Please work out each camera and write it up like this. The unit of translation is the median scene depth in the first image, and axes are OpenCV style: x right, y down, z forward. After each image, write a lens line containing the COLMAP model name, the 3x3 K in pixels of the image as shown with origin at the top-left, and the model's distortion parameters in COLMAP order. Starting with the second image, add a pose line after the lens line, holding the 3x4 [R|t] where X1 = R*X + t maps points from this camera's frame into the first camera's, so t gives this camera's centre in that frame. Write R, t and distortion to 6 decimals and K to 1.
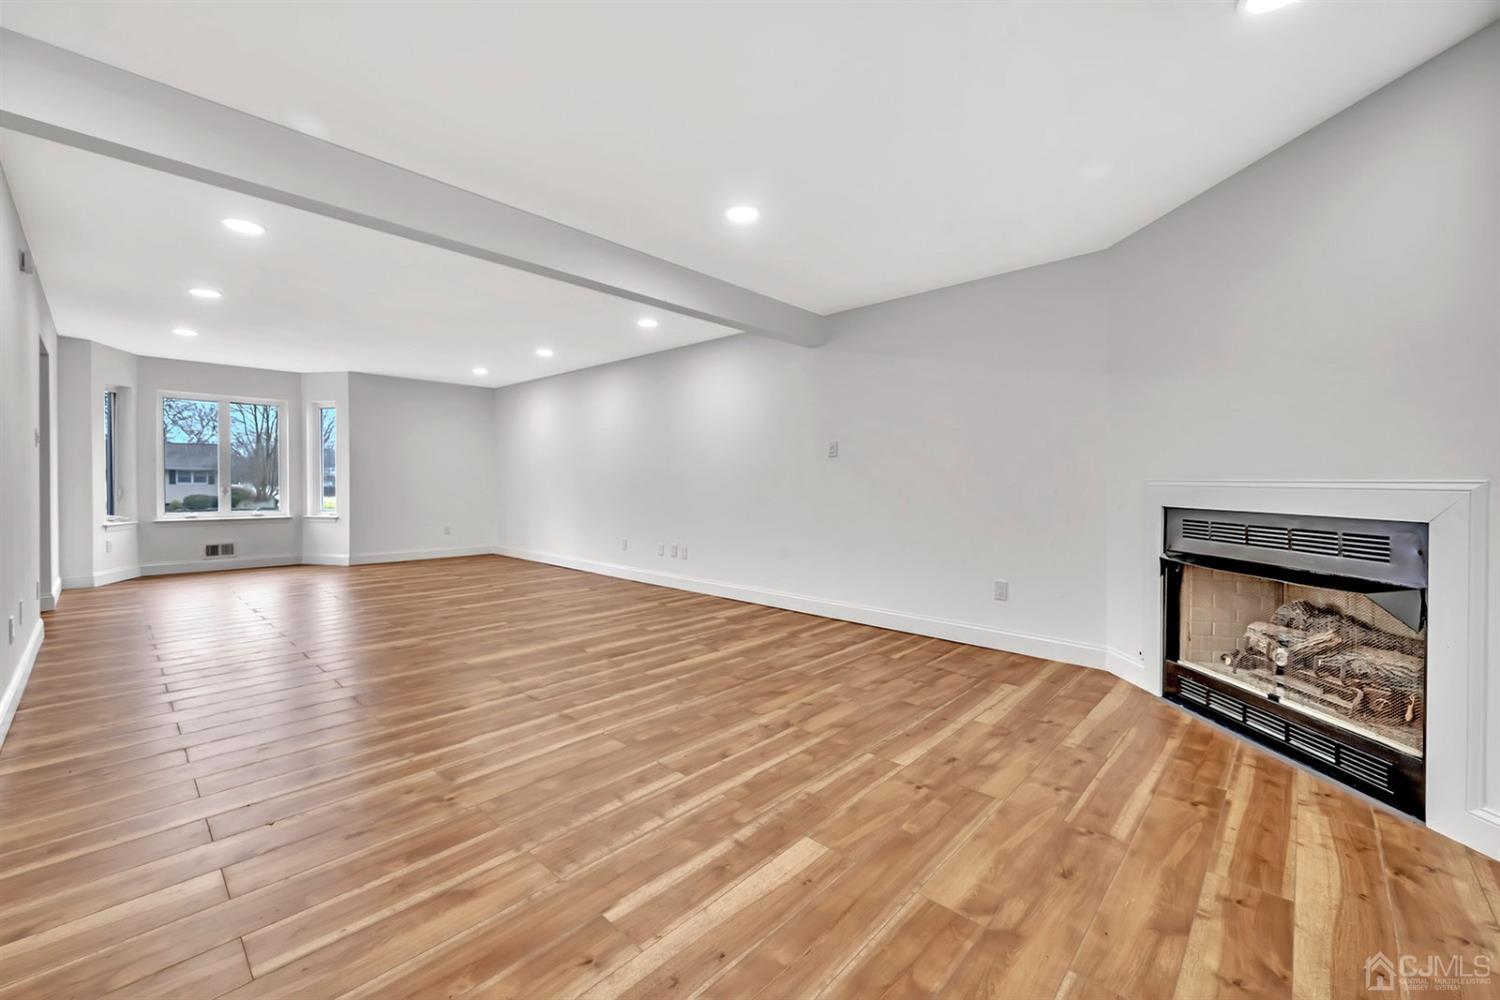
lens RADIAL K [[596.4, 0, 746.5], [0, 596.4, 495.1], [0, 0, 1]] dist [-0.004170, 0.000202]
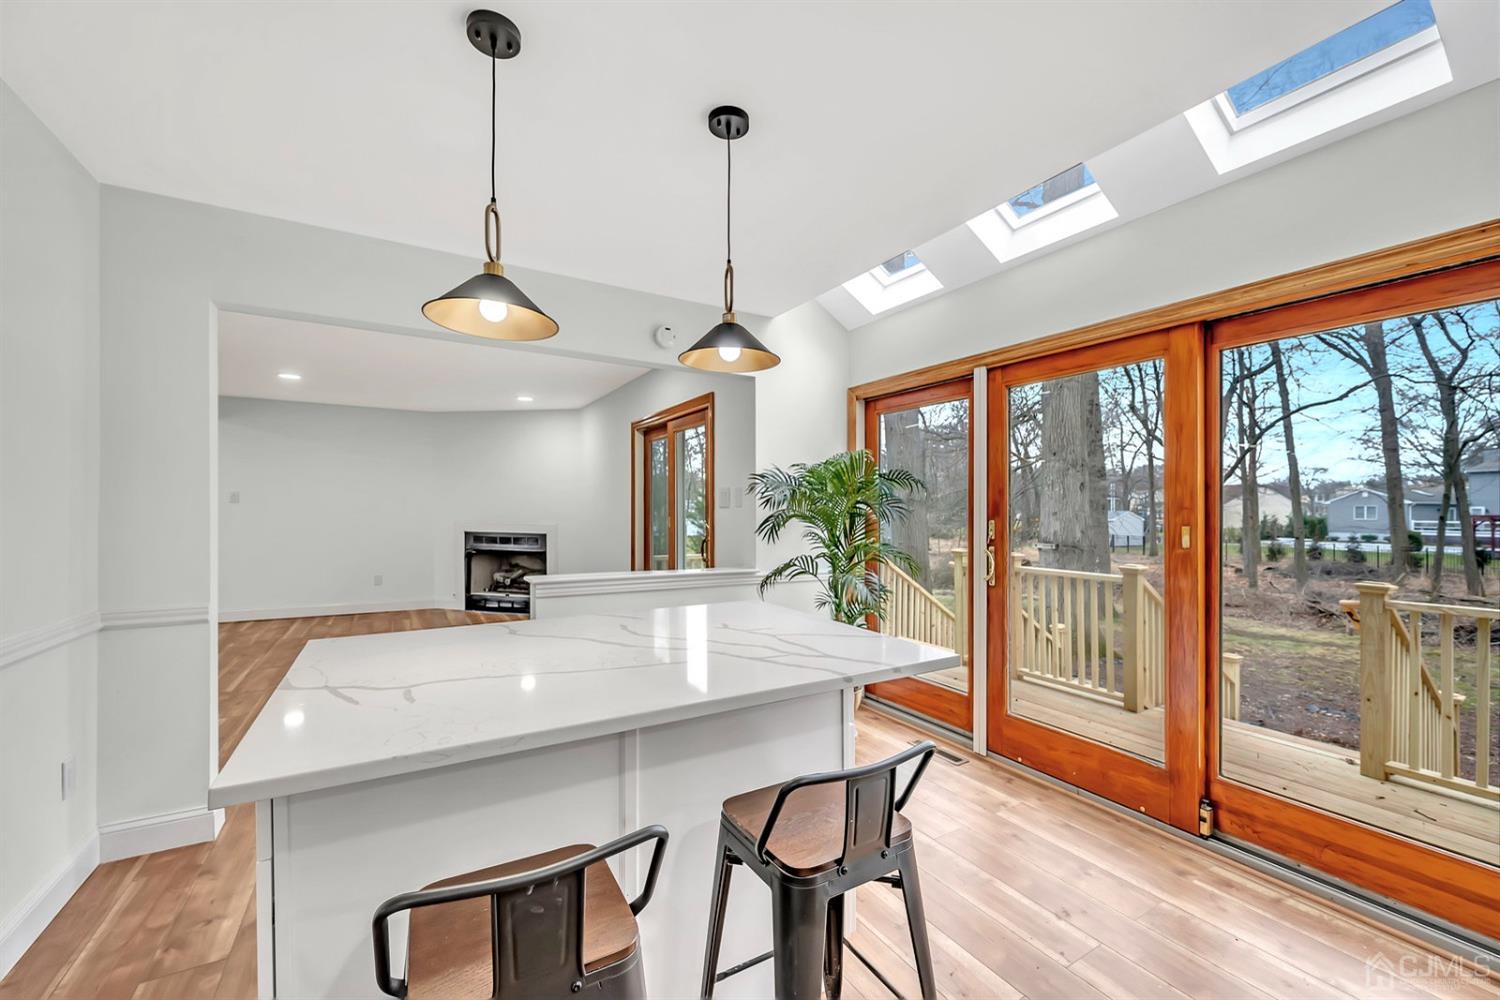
lens RADIAL K [[596.4, 0, 751.2], [0, 596.4, 508.8], [0, 0, 1]] dist [-0.004170, 0.000202]
pose [[0.292759, 0.003090, 0.956181, -1.349310], [0.010512, 0.999924, -0.006450, -0.047757], [-0.956128, 0.011940, 0.292704, -0.873000]]
